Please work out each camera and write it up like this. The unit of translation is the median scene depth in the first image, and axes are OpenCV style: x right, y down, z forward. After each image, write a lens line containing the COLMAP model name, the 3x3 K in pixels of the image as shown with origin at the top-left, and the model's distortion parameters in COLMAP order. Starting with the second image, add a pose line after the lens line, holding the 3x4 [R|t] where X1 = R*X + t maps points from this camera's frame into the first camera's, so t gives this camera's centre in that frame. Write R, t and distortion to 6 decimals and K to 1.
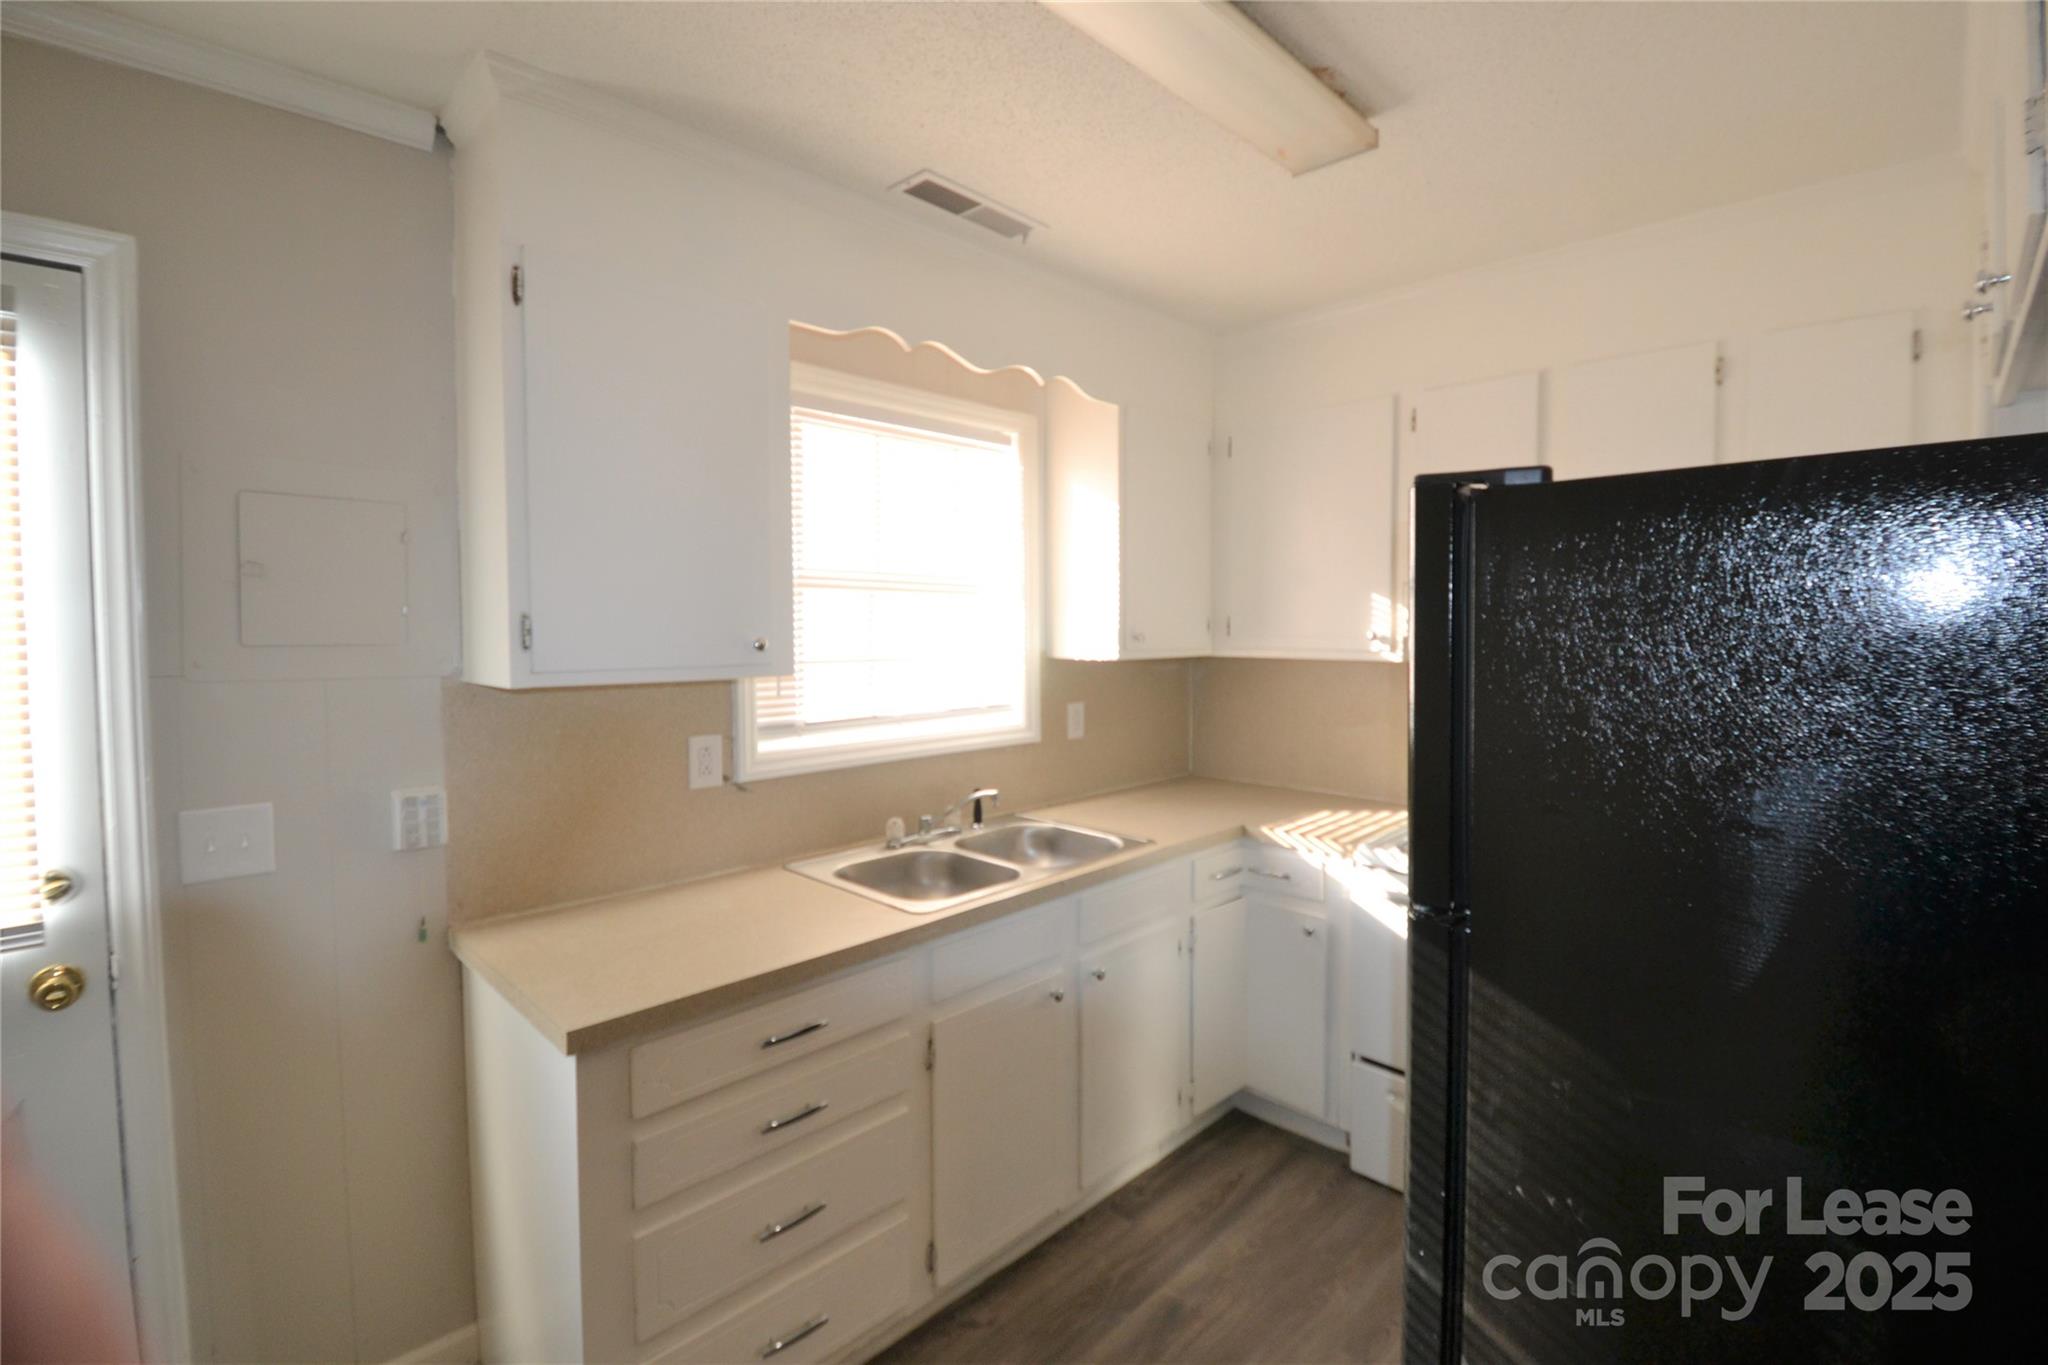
lens RADIAL K [[912.3, 0, 998.4], [0, 912.3, 648.1], [0, 0, 1]] dist [-0.004416, -0.008380]
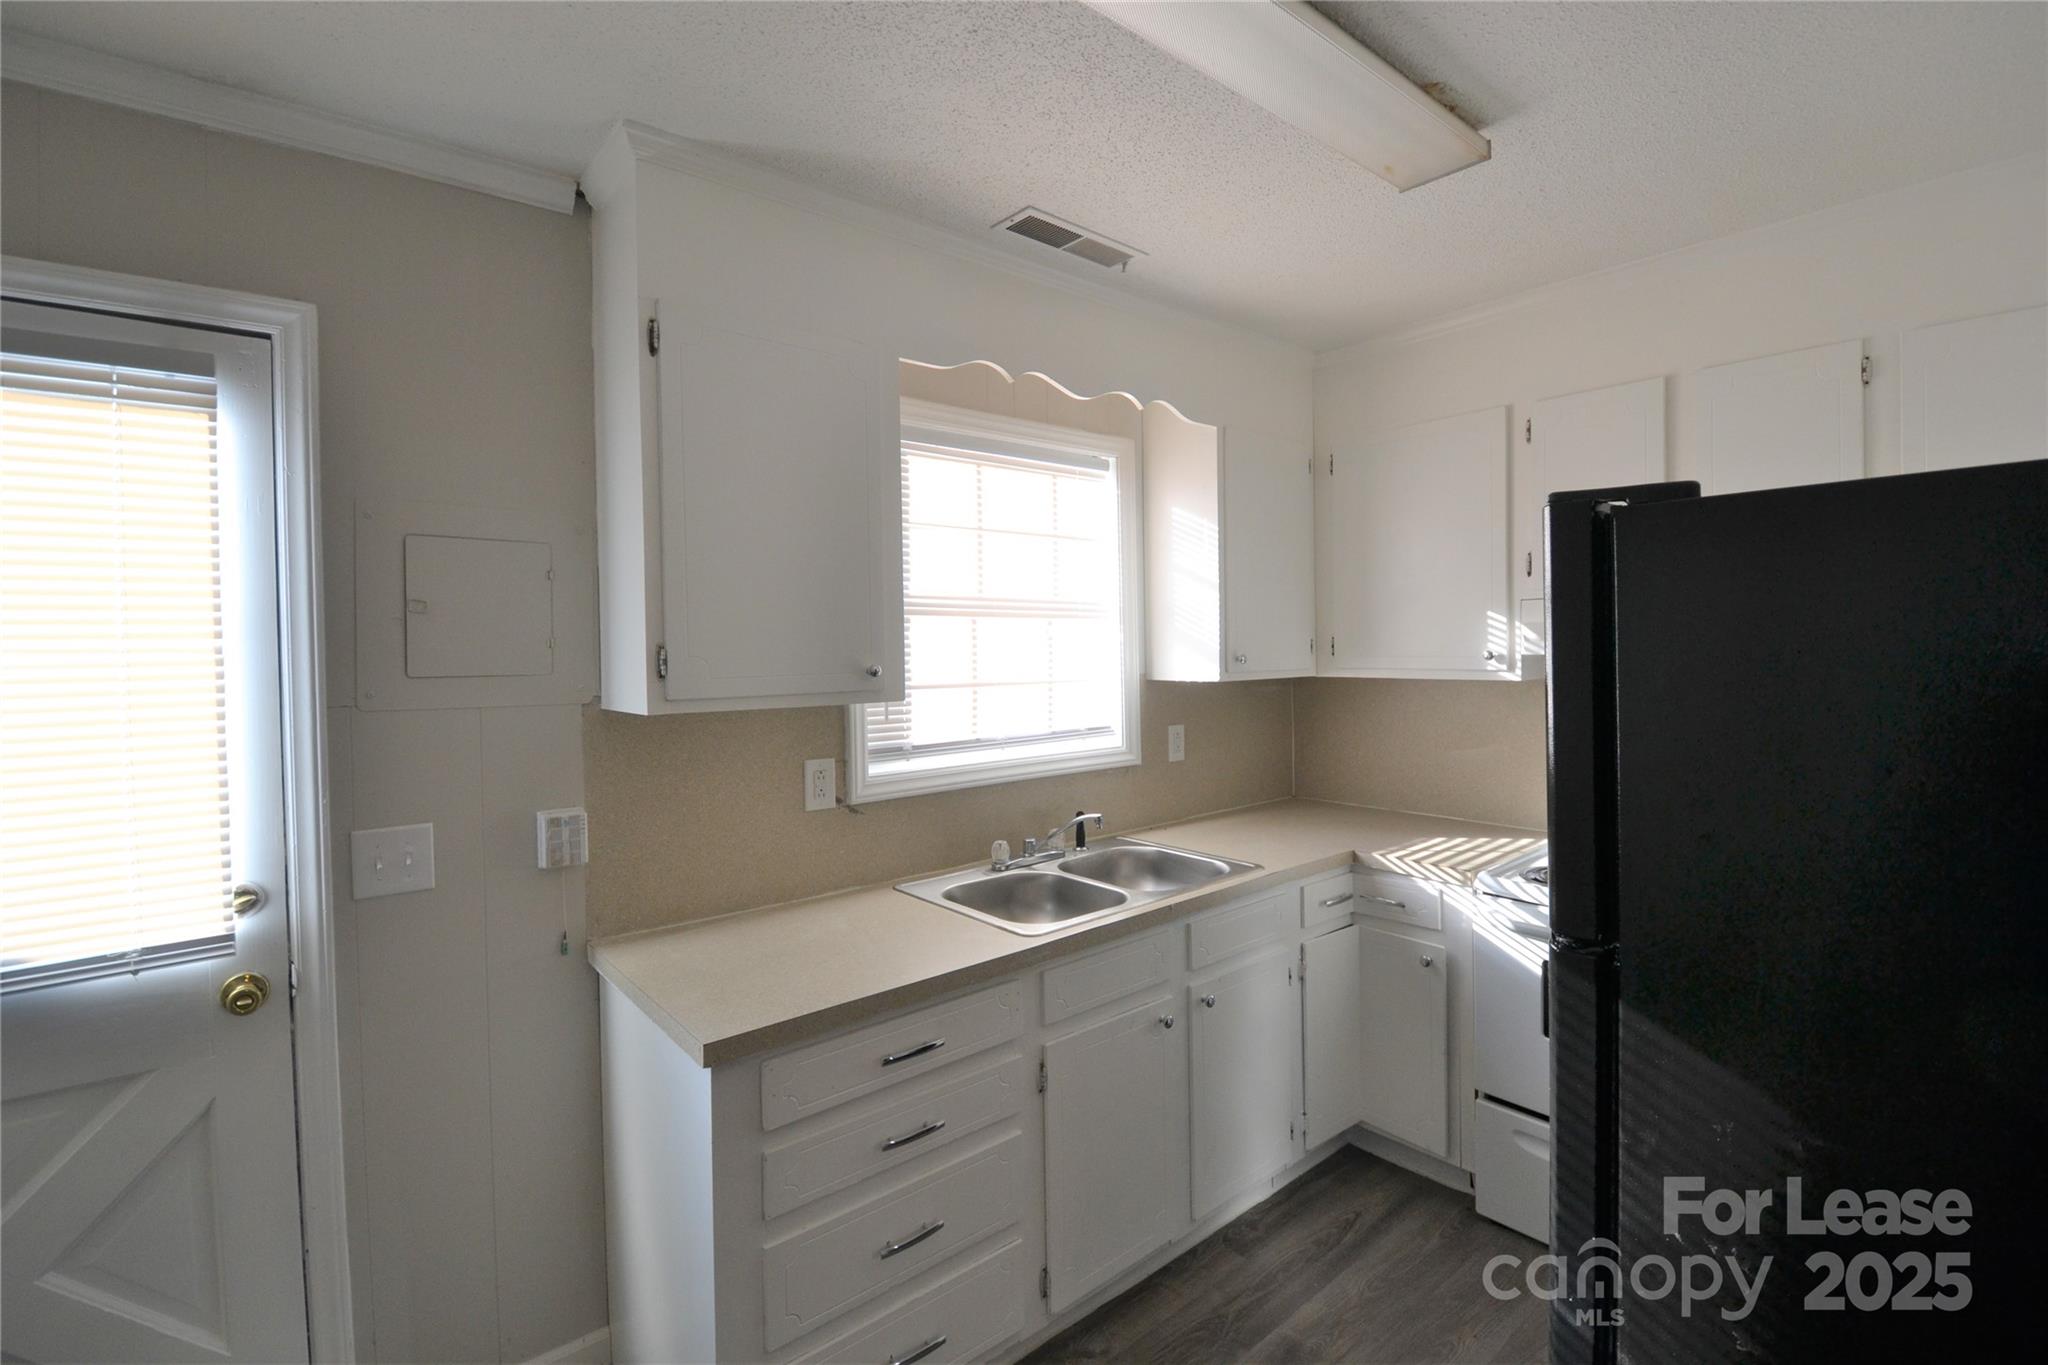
lens RADIAL K [[912.3, 0, 1002.2], [0, 912.3, 650.8], [0, 0, 1]] dist [-0.004416, -0.008380]
pose [[0.995773, -0.011932, -0.091072, -0.024699], [0.009976, 0.999710, -0.021900, -0.003084], [0.091307, 0.020899, 0.995603, -0.014142]]
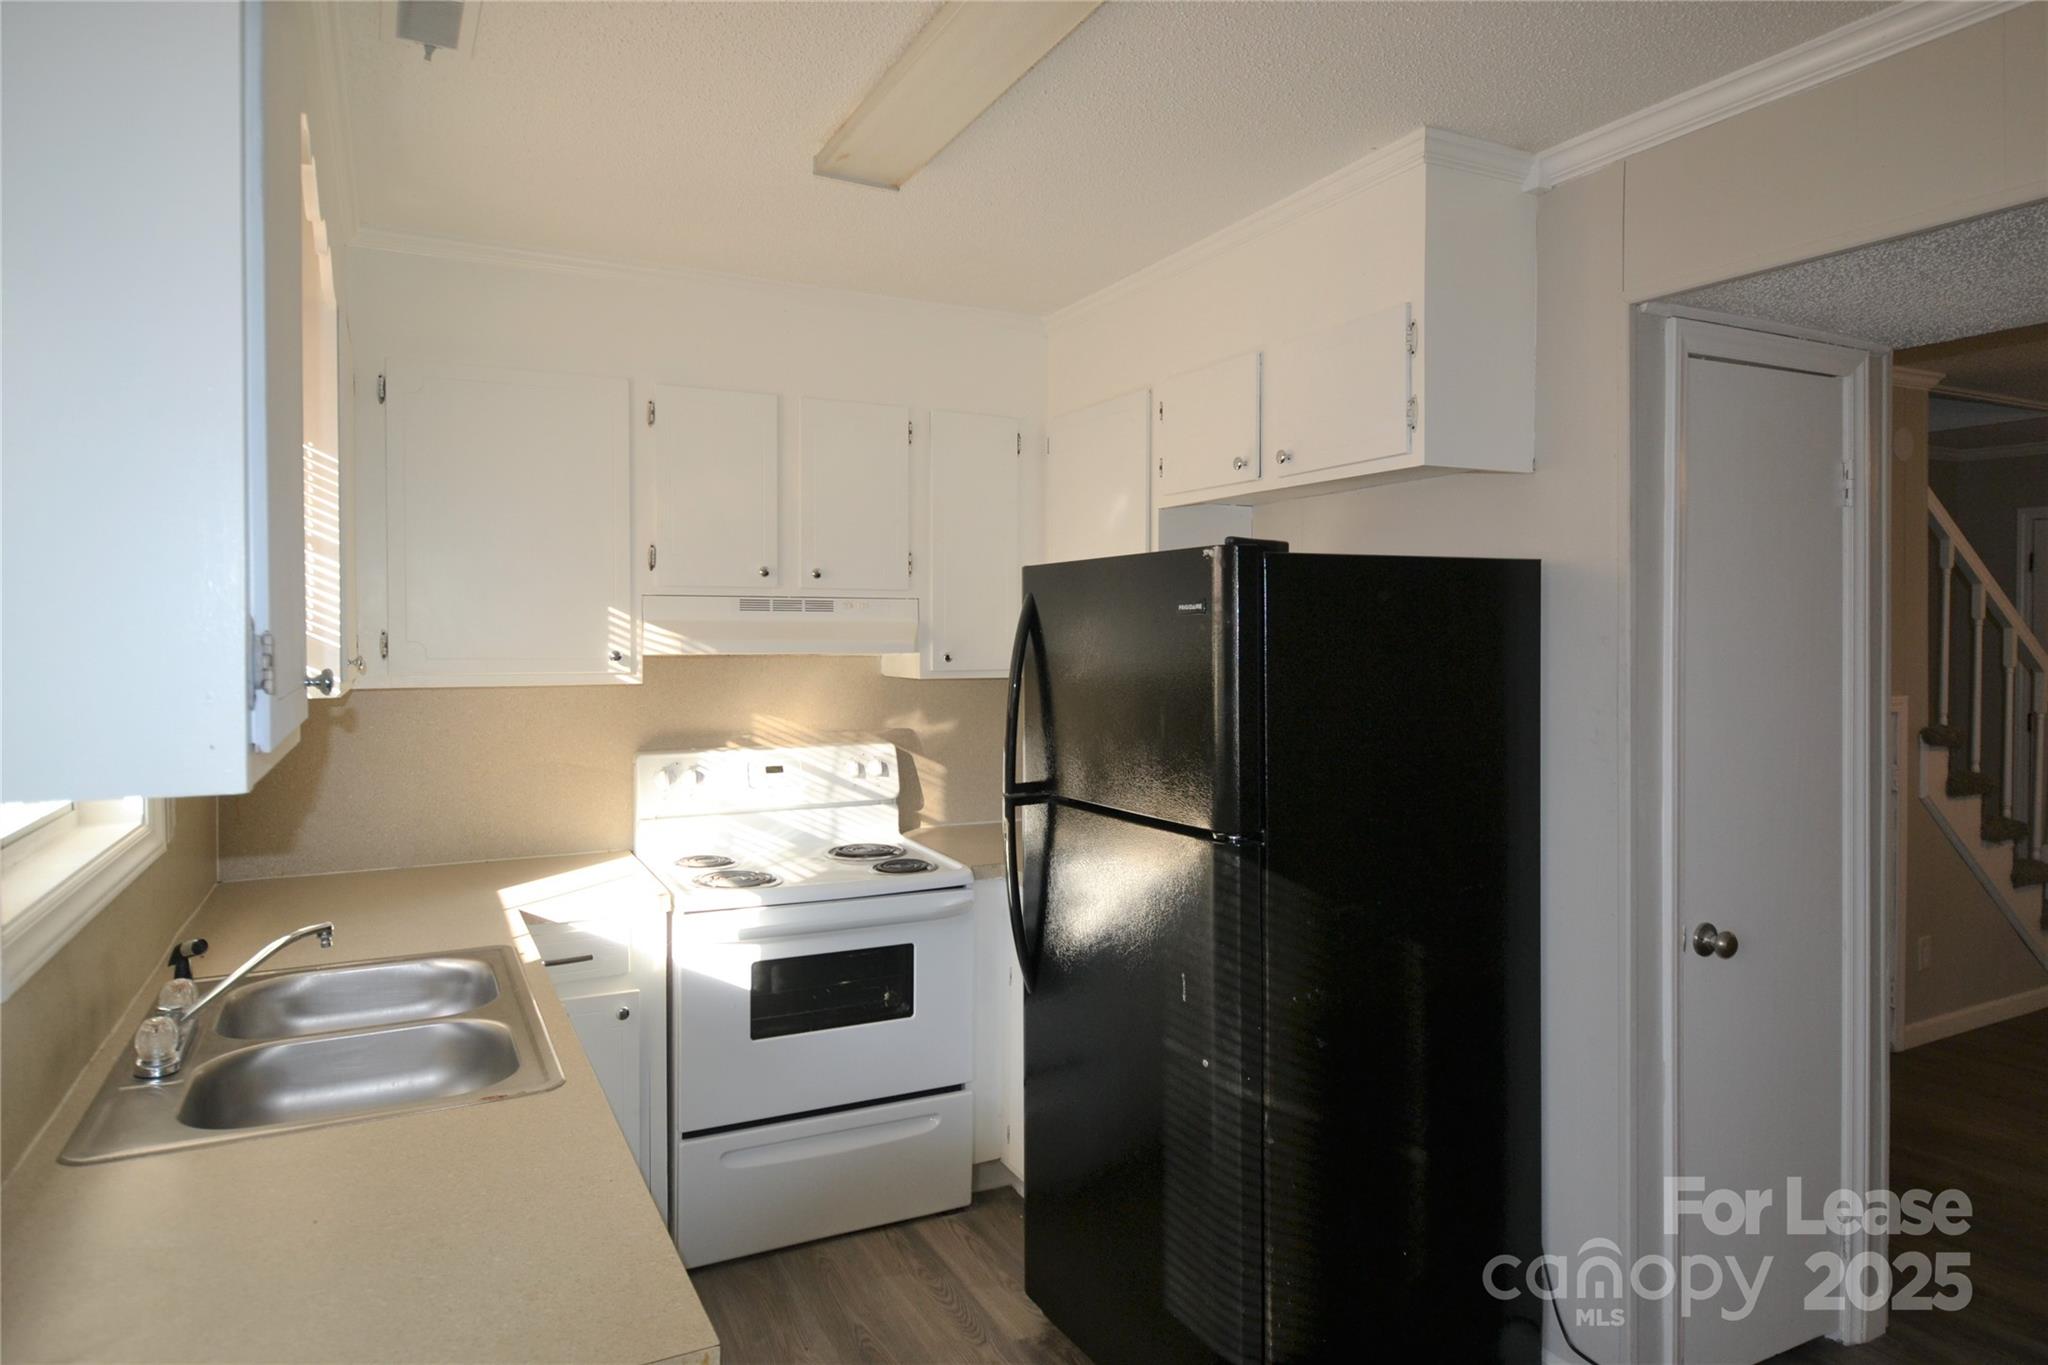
lens RADIAL K [[1228.3, 0, 1018.7], [0, 1228.3, 672.8], [0, 0, 1]] dist [0.034323, 0.000400]
pose [[0.293652, -0.026947, 0.955533, -0.937574], [0.028666, 0.999401, 0.019374, -0.015222], [-0.955483, 0.021702, 0.294248, 0.479546]]
